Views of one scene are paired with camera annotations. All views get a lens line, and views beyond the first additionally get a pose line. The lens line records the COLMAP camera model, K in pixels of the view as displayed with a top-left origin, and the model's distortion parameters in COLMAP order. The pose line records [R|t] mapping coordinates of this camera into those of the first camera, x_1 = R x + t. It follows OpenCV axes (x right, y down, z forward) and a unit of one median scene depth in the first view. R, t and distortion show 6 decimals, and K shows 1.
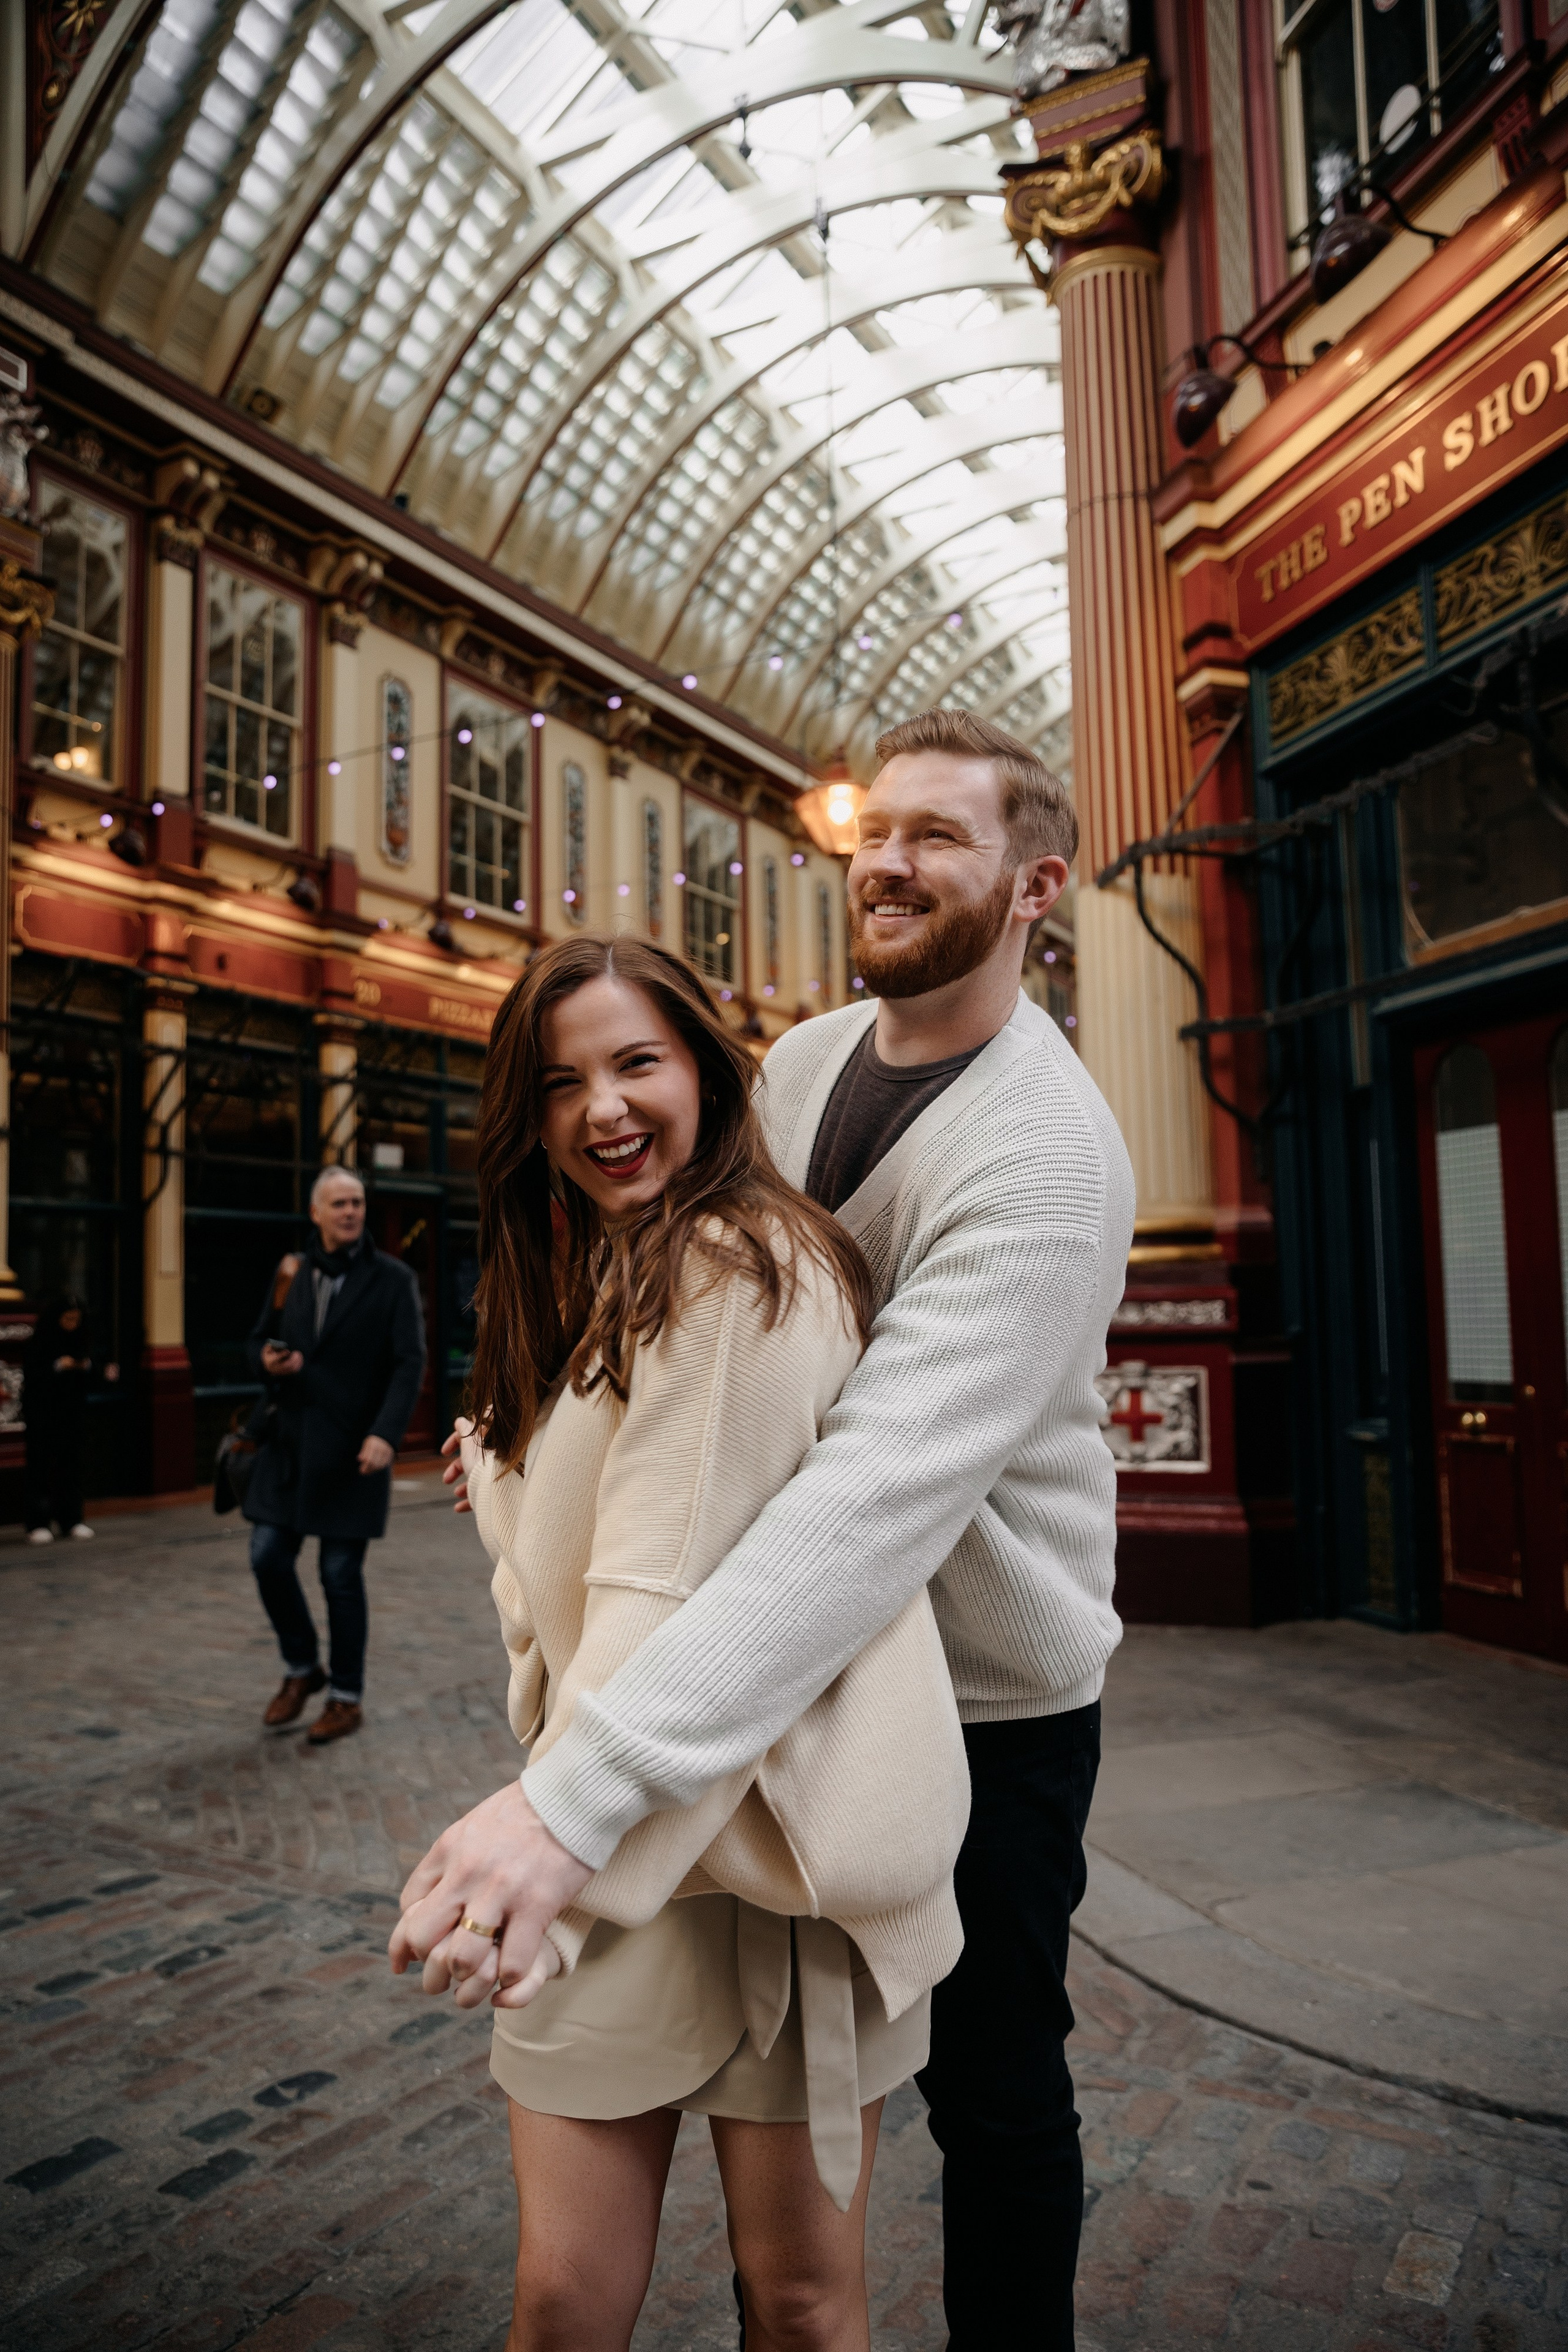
lens RADIAL K [[1614.5, 0, 784.0], [0, 1614.5, 1176.0], [0, 0, 1]] dist [-0.089302, 0.067630]
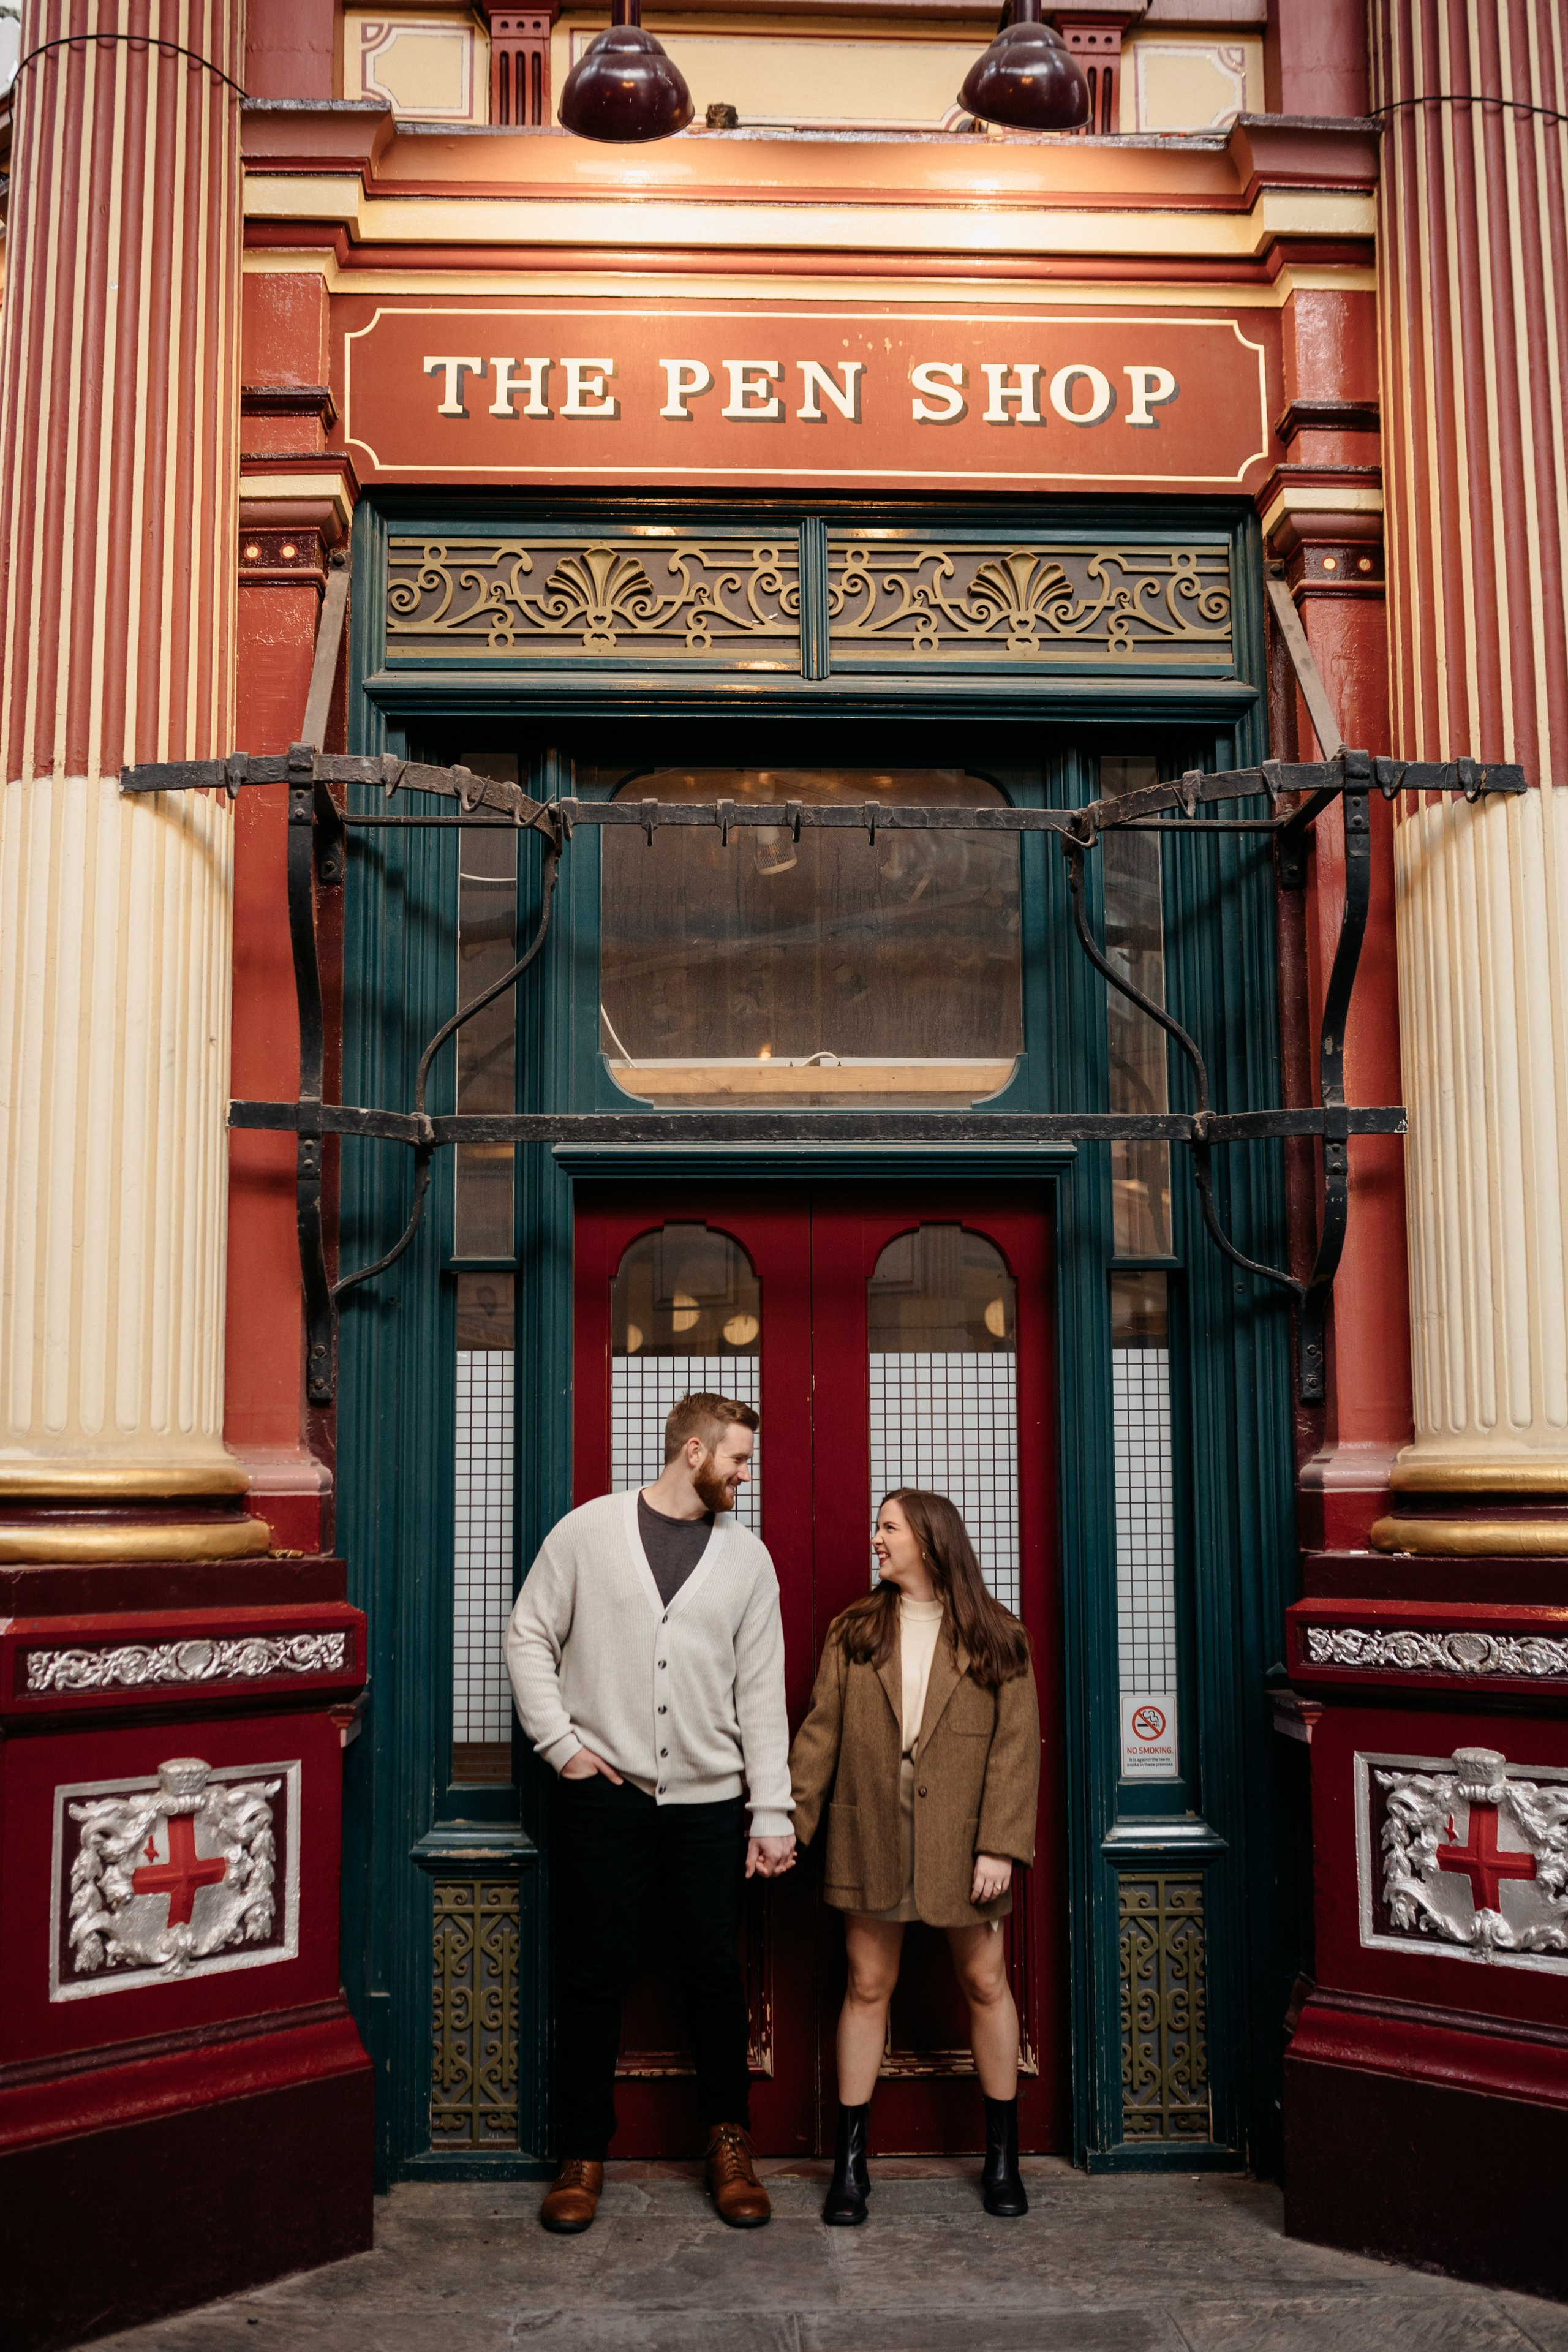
lens RADIAL K [[2420.2, 0, 784.0], [0, 2420.2, 1176.0], [0, 0, 1]] dist [0.004006, 0.004744]
pose [[0.264228, 0.149053, 0.952873, -0.418520], [-0.072973, 0.988243, -0.134350, 0.022710], [-0.961696, -0.034035, 0.271999, 0.558196]]
